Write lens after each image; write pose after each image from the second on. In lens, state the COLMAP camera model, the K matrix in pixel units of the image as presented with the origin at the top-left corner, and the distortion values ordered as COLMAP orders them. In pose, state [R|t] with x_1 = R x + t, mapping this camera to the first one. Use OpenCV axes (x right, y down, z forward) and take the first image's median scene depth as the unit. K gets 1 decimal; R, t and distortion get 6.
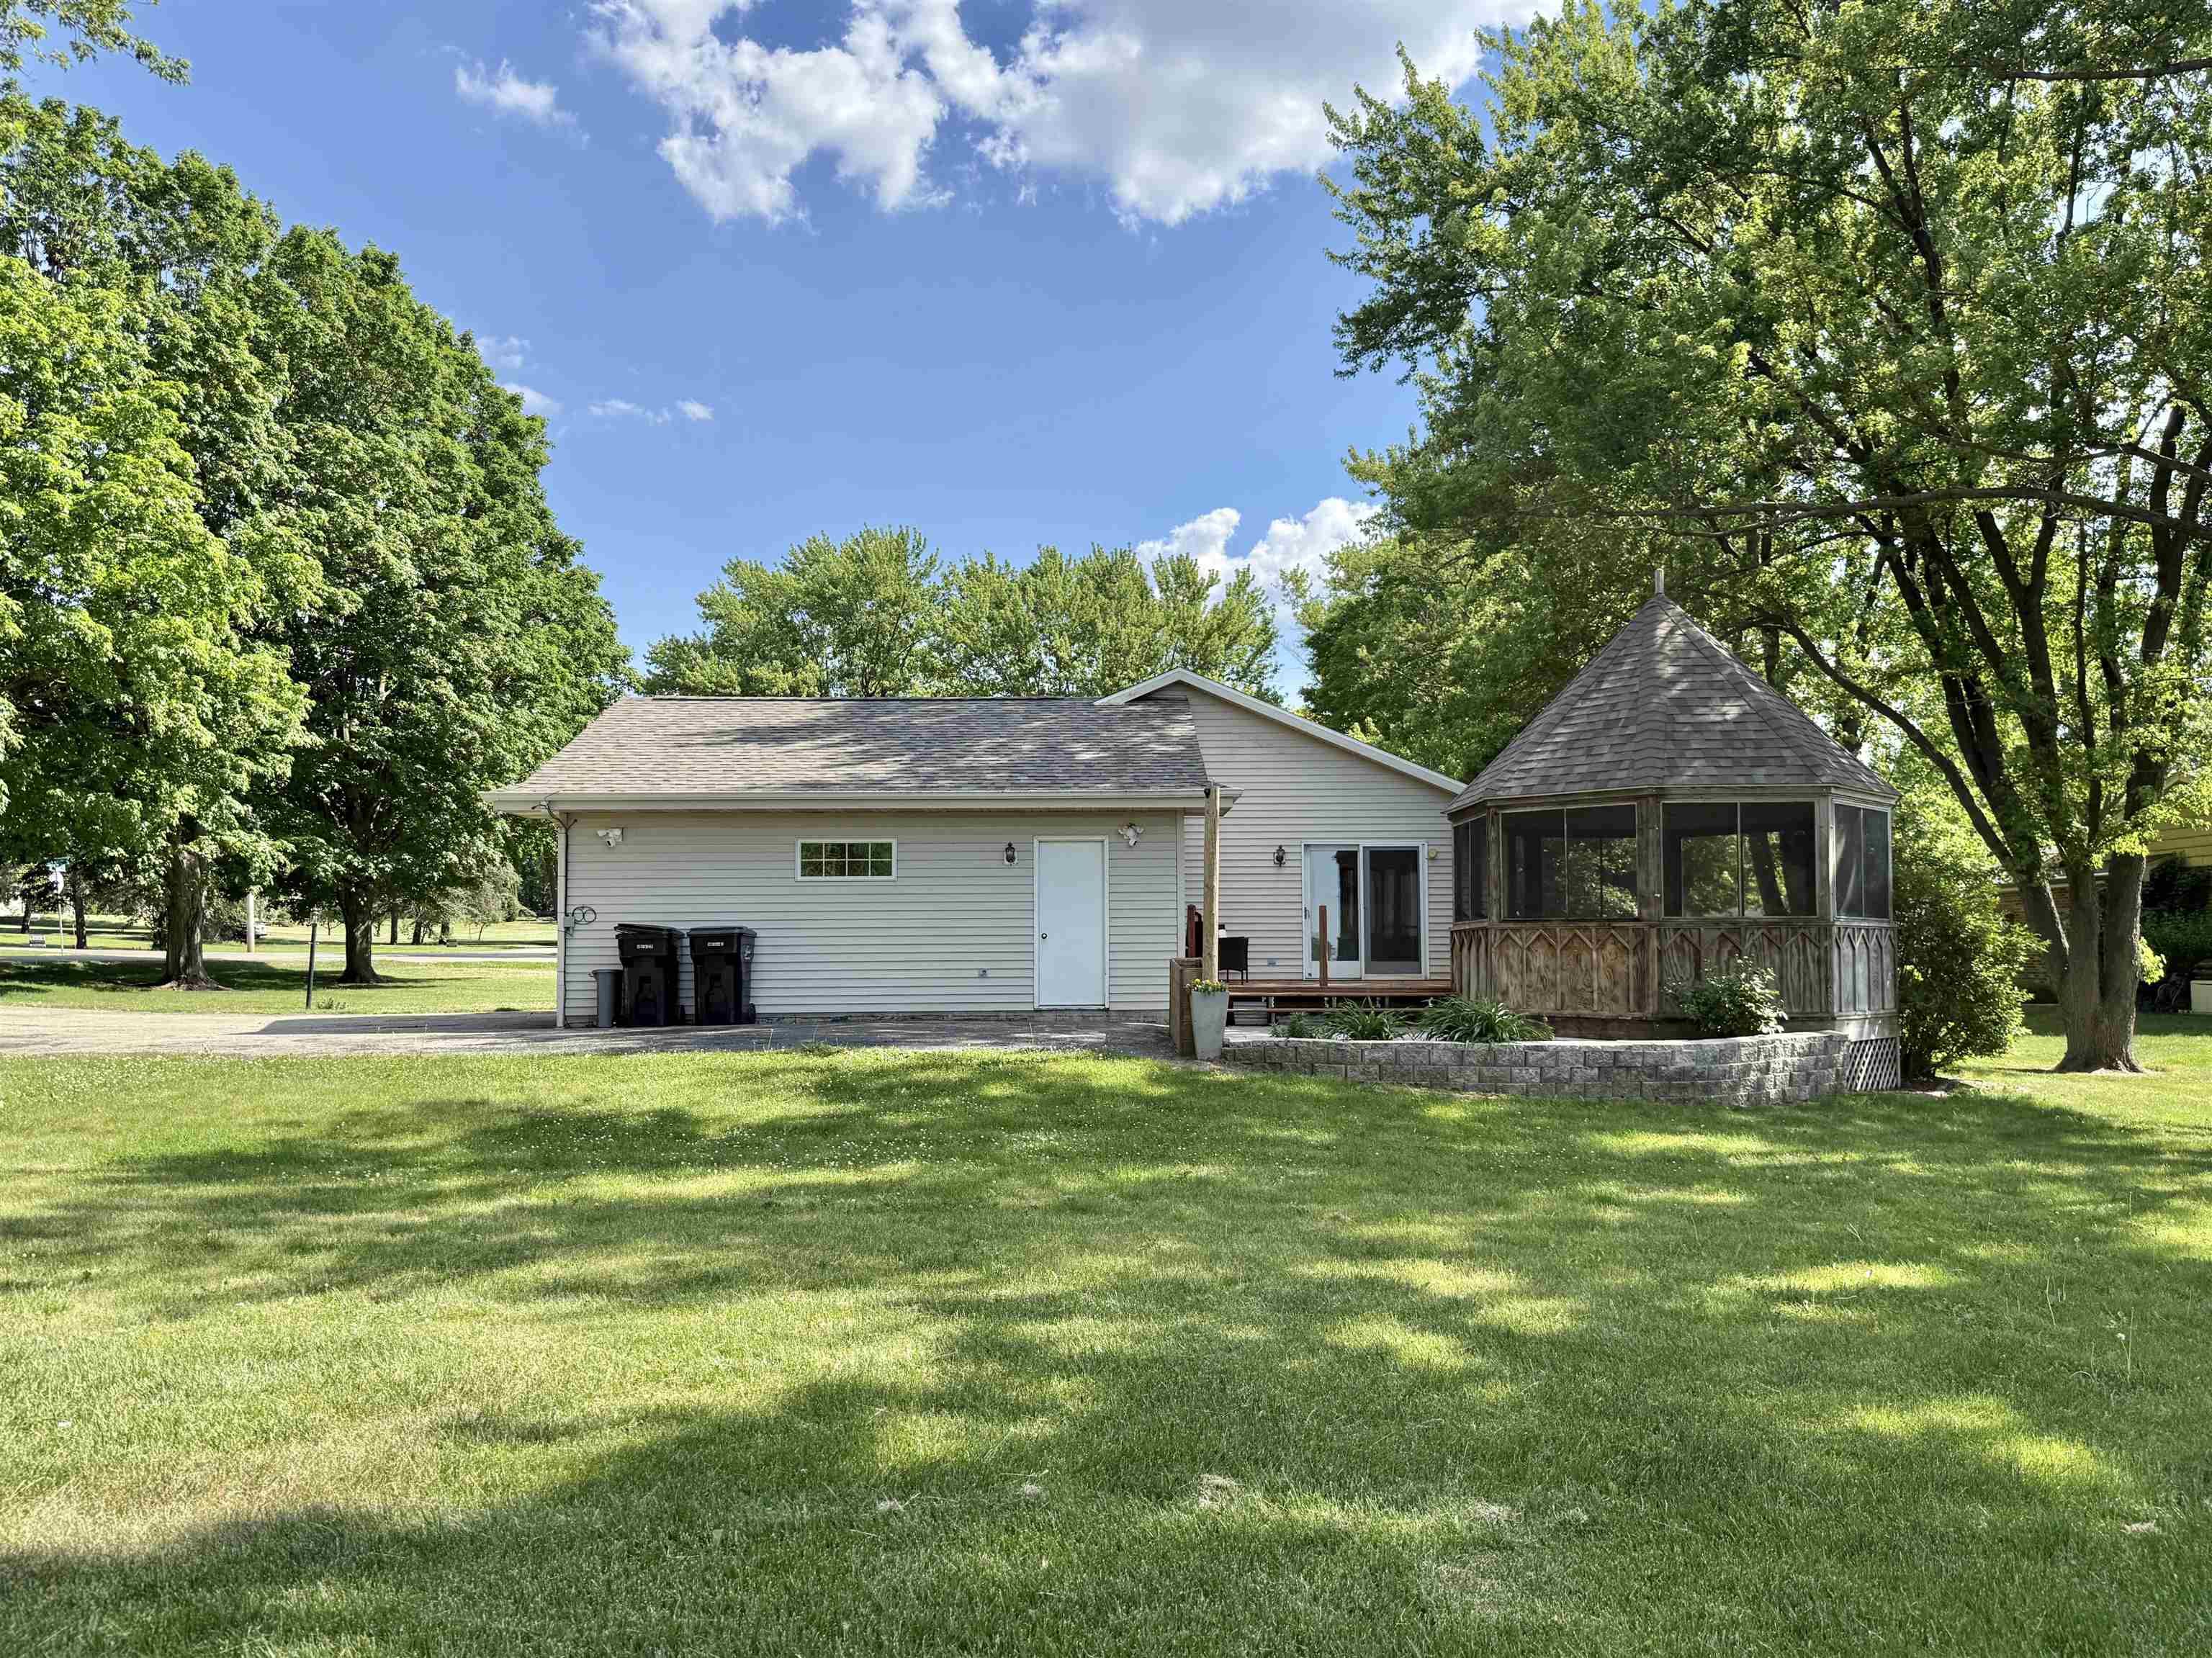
lens RADIAL K [[1631.3, 0, 1106.0], [0, 1631.3, 829.0], [0, 0, 1]] dist [0.039436, 0.000890]
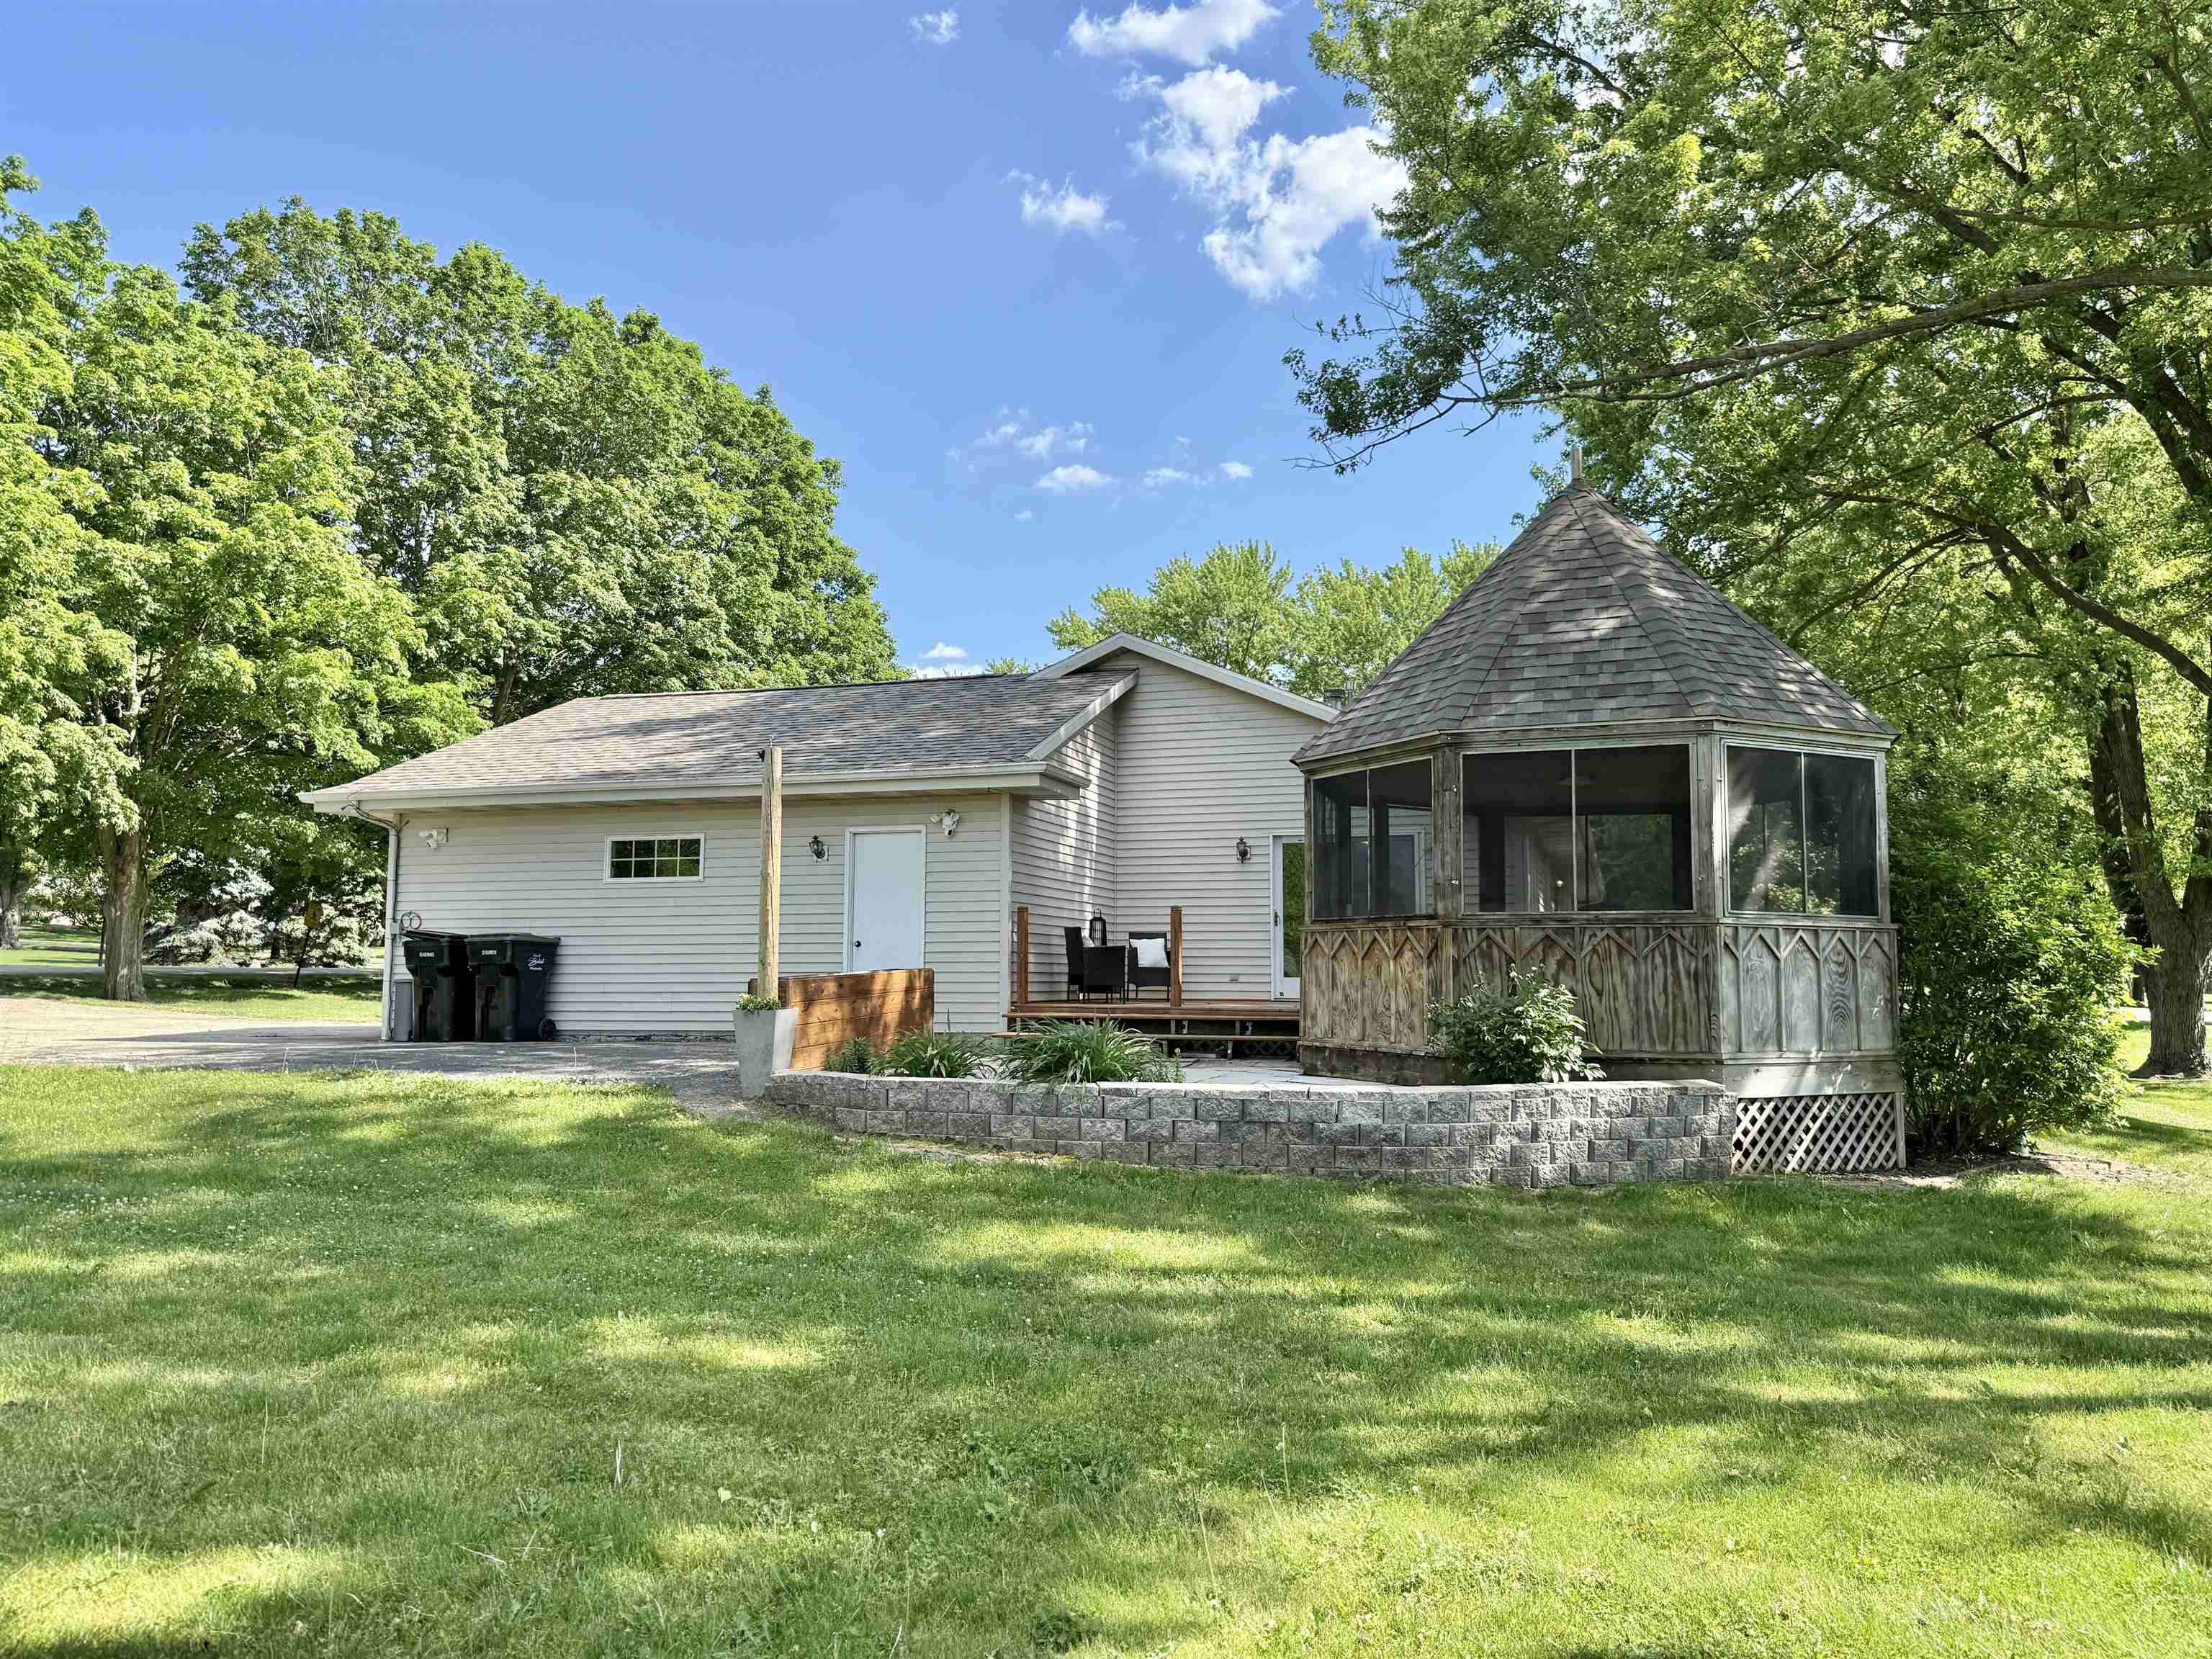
lens RADIAL K [[1589.9, 0, 1106.2], [0, 1589.9, 779.3], [0, 0, 1]] dist [0.076963, -0.001474]
pose [[0.947803, -0.032765, -0.317168, 0.361610], [0.017493, 0.998552, -0.050880, 0.024735], [0.318376, 0.042676, 0.947003, 0.250425]]
